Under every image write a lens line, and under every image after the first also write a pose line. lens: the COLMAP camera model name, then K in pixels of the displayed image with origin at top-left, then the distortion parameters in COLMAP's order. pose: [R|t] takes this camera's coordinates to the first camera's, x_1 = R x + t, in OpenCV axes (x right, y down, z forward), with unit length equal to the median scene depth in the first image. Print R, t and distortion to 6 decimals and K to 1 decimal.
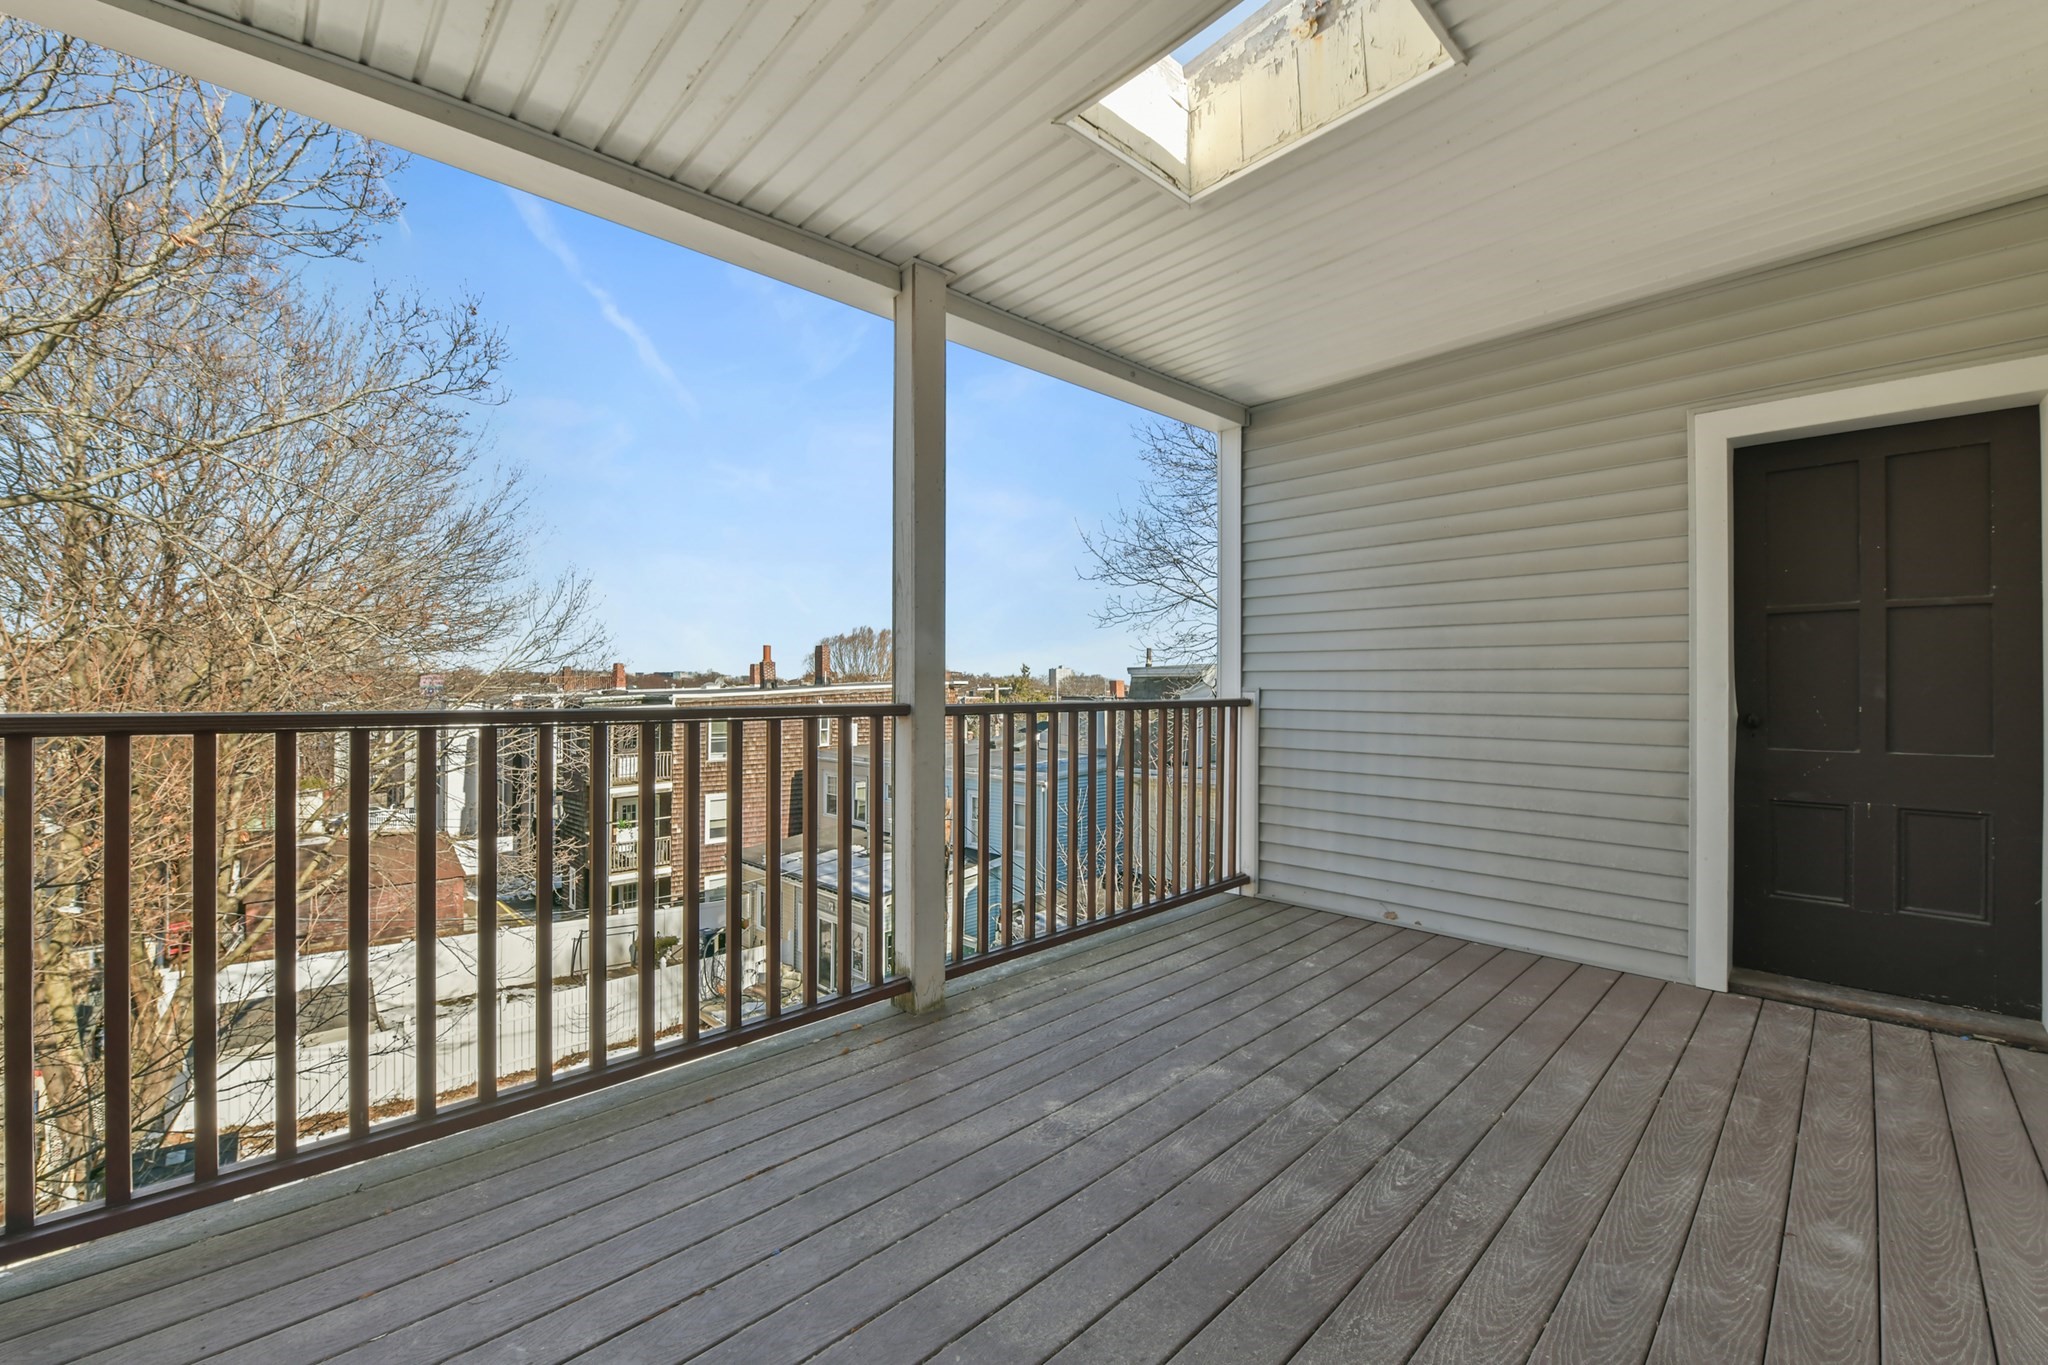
lens RADIAL K [[832.2, 0, 1025.2], [0, 832.2, 681.9], [0, 0, 1]] dist [-0.010203, 0.000123]
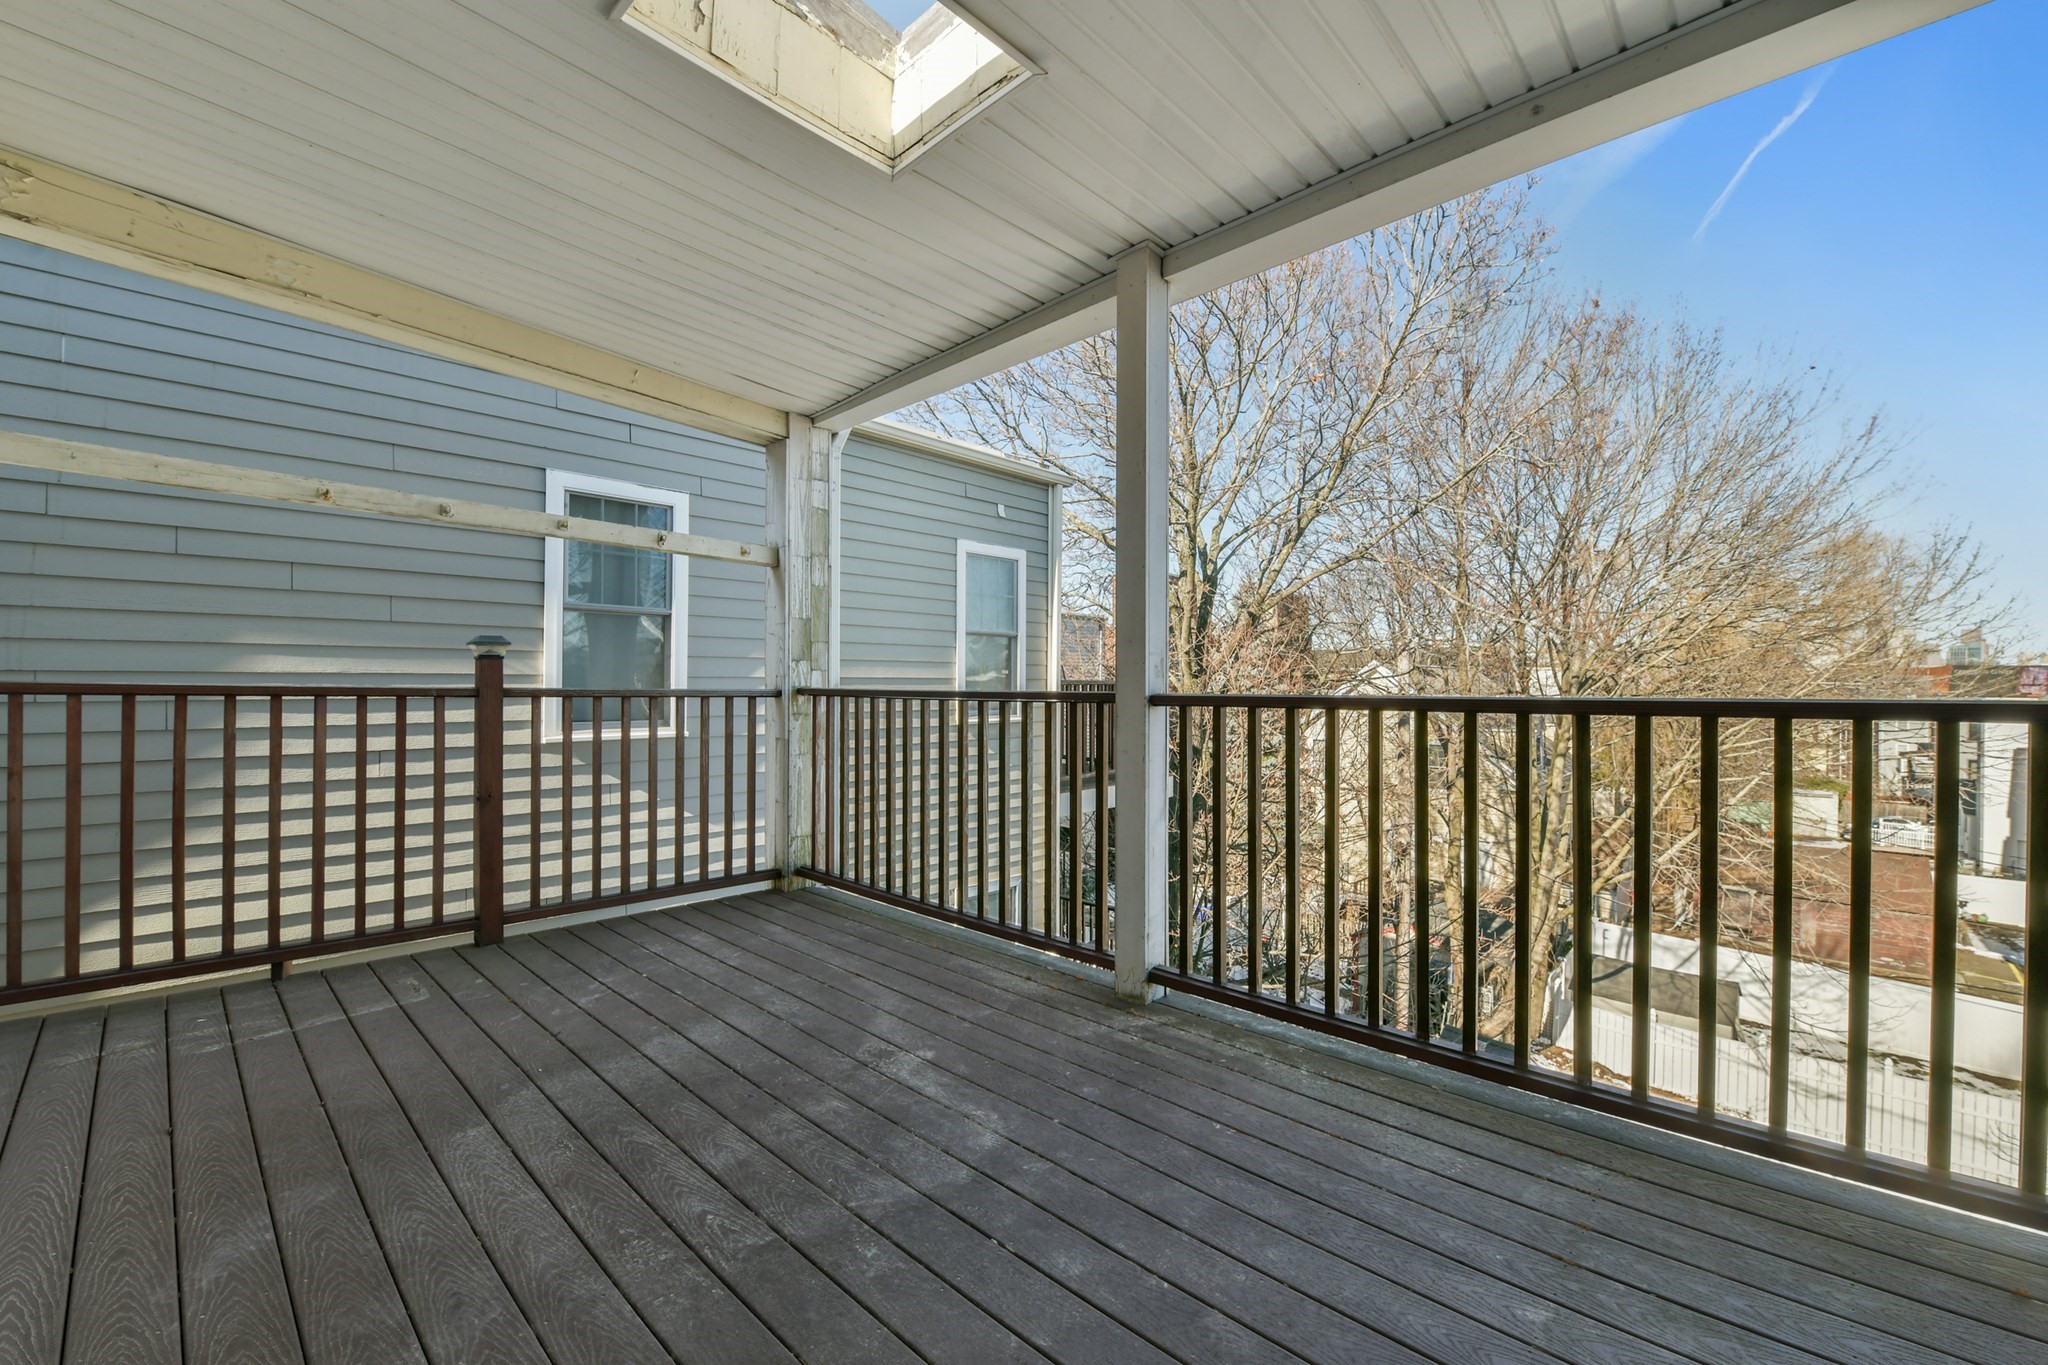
lens RADIAL K [[832.2, 0, 1025.4], [0, 832.2, 684.8], [0, 0, 1]] dist [-0.010203, 0.000123]
pose [[0.041187, 0.001796, -0.999150, 0.846460], [0.006857, 0.999974, 0.002080, 0.013423], [0.999128, -0.006936, 0.041173, 0.808806]]
